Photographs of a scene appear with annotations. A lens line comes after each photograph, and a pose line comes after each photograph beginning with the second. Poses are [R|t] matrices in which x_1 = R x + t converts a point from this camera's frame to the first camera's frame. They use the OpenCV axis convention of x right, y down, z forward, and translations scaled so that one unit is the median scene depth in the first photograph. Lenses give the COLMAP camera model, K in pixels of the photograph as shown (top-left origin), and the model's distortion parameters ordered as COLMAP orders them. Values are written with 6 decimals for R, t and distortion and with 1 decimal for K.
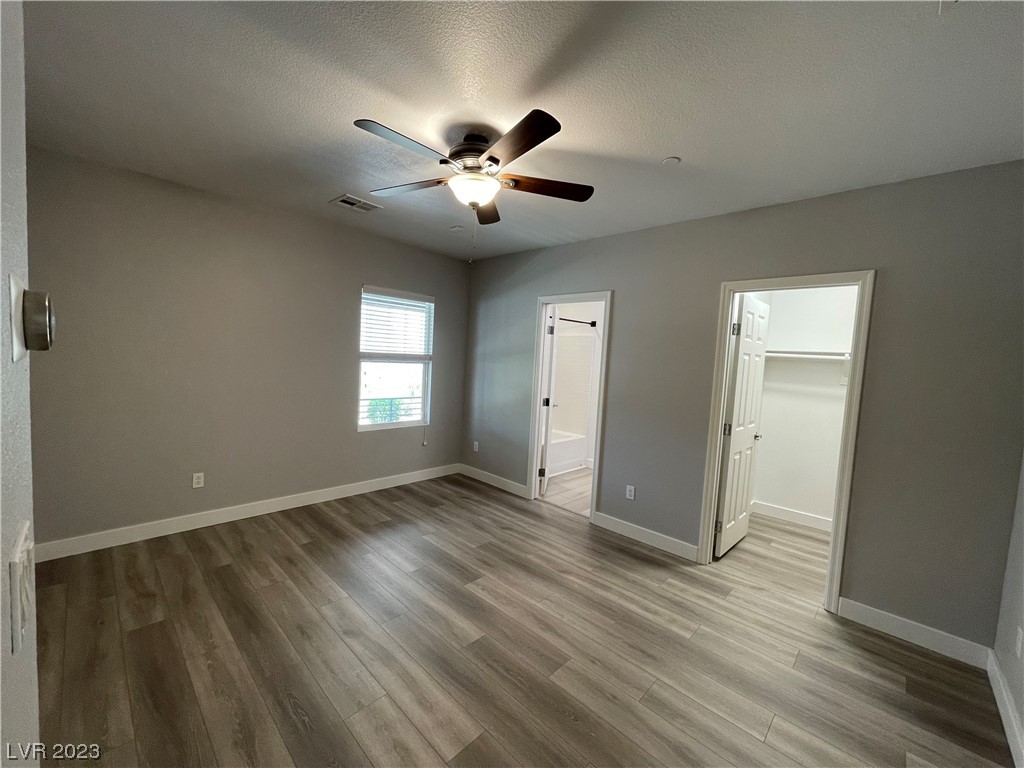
lens RADIAL K [[410.1, 0, 512.0], [0, 410.1, 384.0], [0, 0, 1]] dist [0.000429, -0.000052]
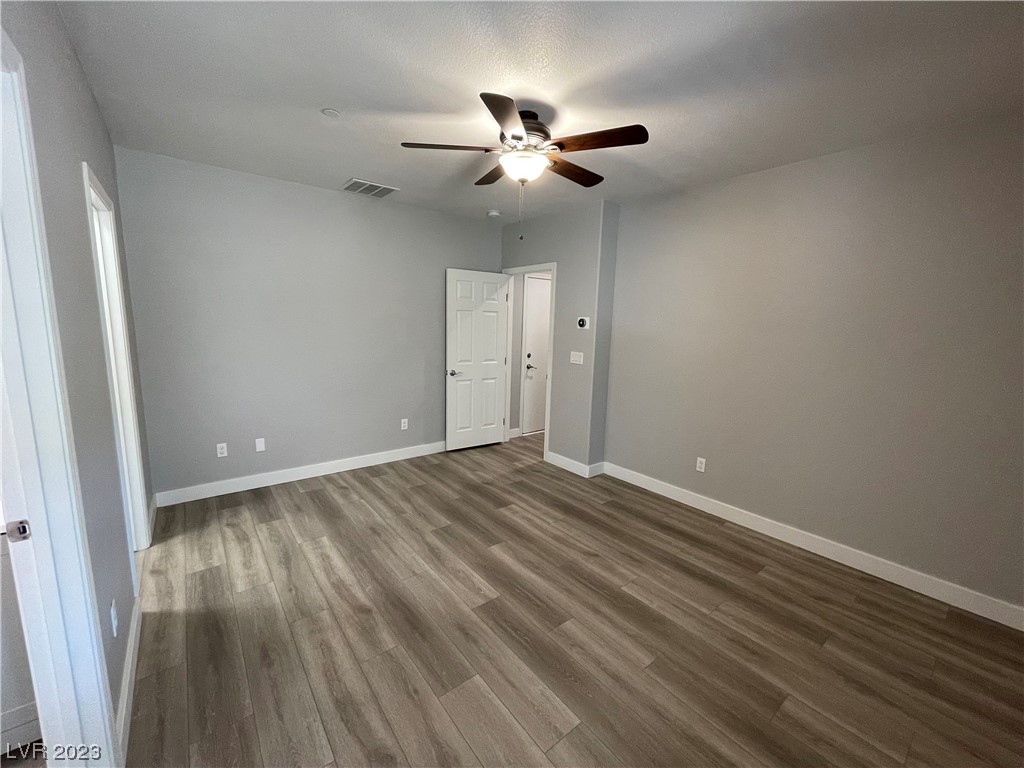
lens RADIAL K [[410.1, 0, 512.0], [0, 410.1, 384.0], [0, 0, 1]] dist [0.000429, -0.000052]
pose [[-0.987676, -0.100750, 0.119776, -0.220115], [-0.071787, 0.971633, 0.225337, -0.146449], [-0.139081, 0.213961, -0.966890, 1.913534]]
